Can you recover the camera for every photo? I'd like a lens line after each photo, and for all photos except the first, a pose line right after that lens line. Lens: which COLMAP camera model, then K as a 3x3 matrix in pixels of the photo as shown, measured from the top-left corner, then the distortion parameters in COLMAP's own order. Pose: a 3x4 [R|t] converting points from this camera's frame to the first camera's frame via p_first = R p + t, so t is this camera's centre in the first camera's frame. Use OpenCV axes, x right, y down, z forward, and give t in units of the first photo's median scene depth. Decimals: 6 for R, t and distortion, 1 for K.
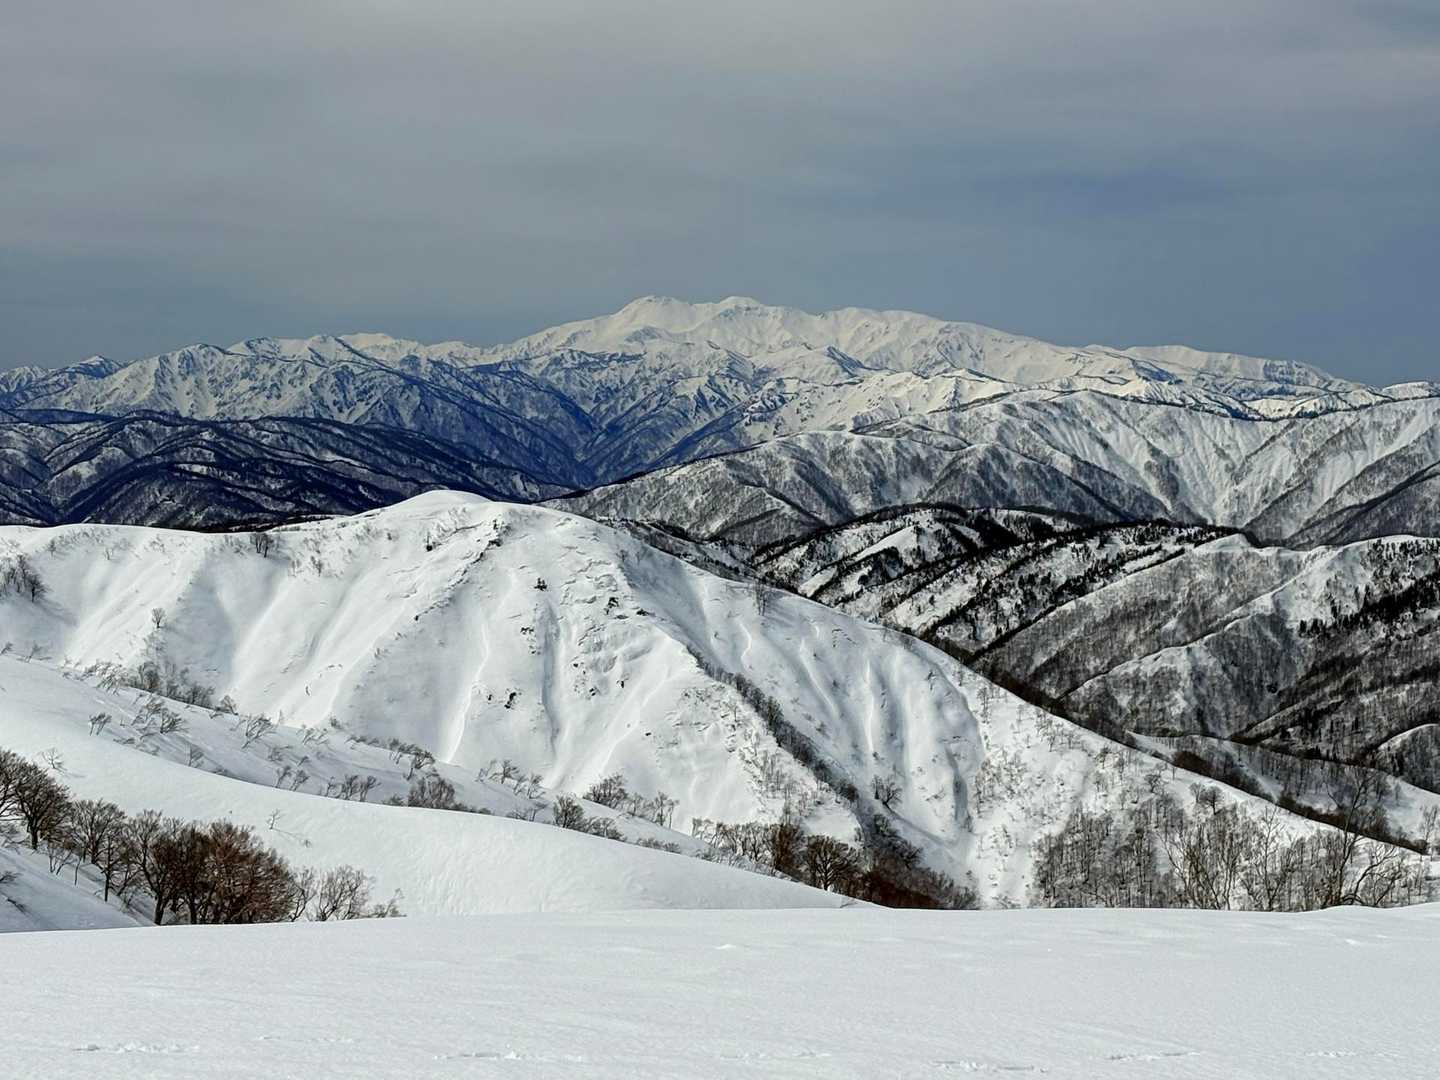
lens RADIAL K [[1130.0, 0, 720.0], [0, 1130.0, 540.0], [0, 0, 1]] dist [0.030747, -0.000233]
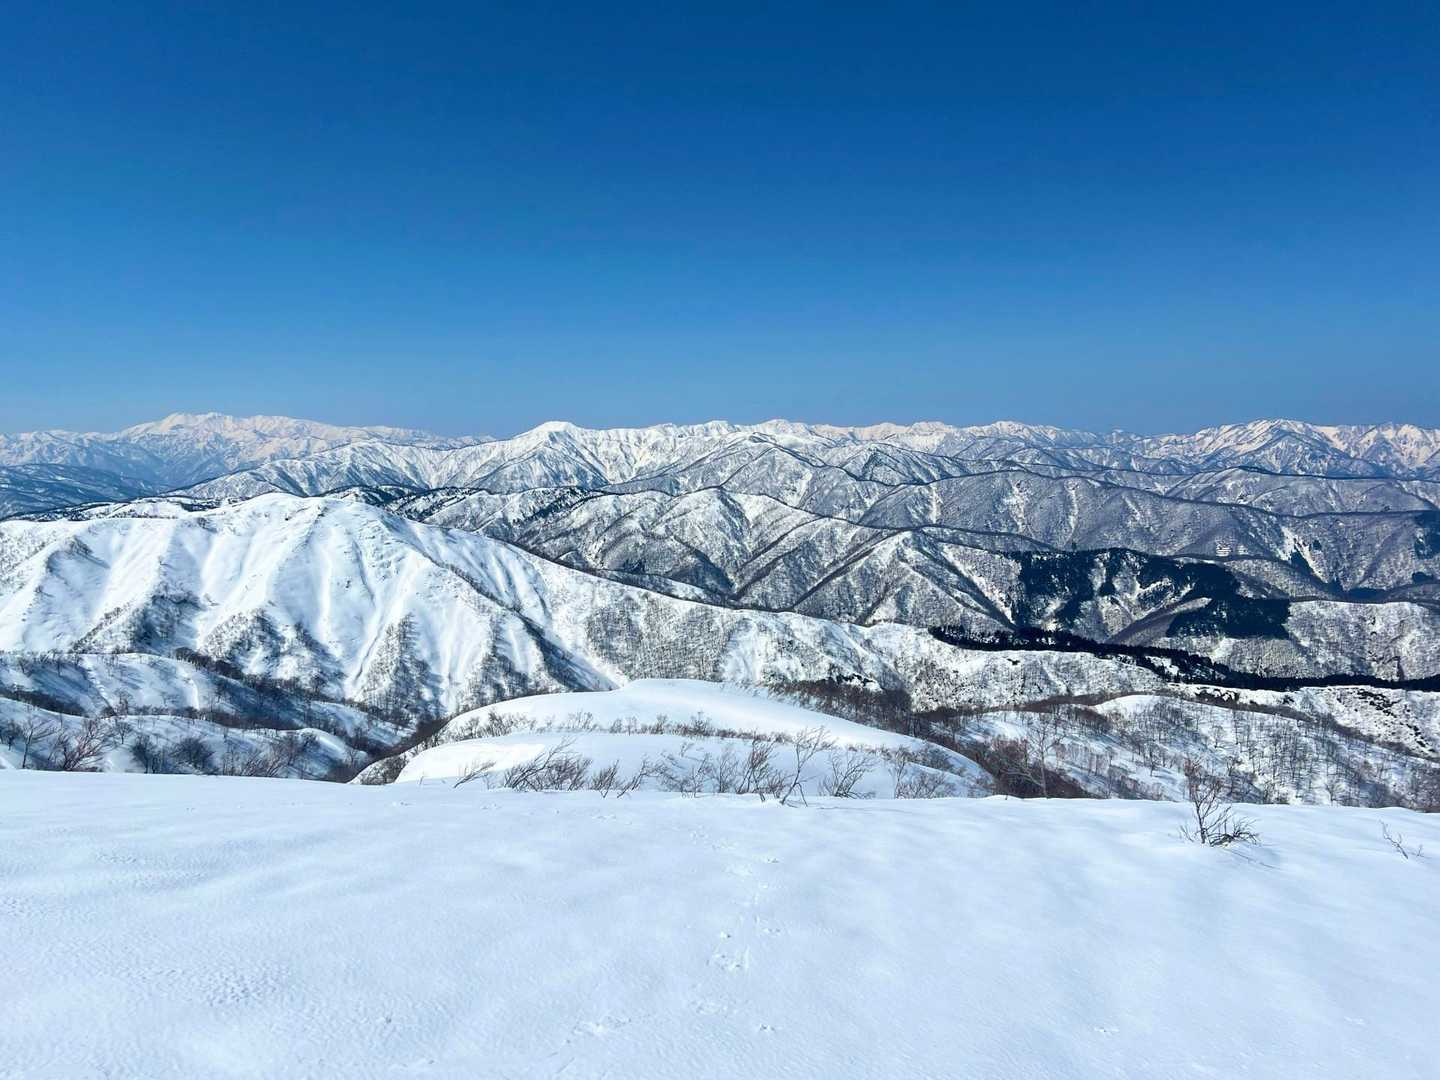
lens RADIAL K [[526.5, 0, 720.0], [0, 526.5, 540.0], [0, 0, 1]] dist [-0.000101, -0.000067]
pose [[0.977156, -0.072997, 0.199593, 0.737663], [0.061611, 0.996130, 0.062683, 0.070427], [-0.203396, -0.048954, 0.977872, -0.403856]]
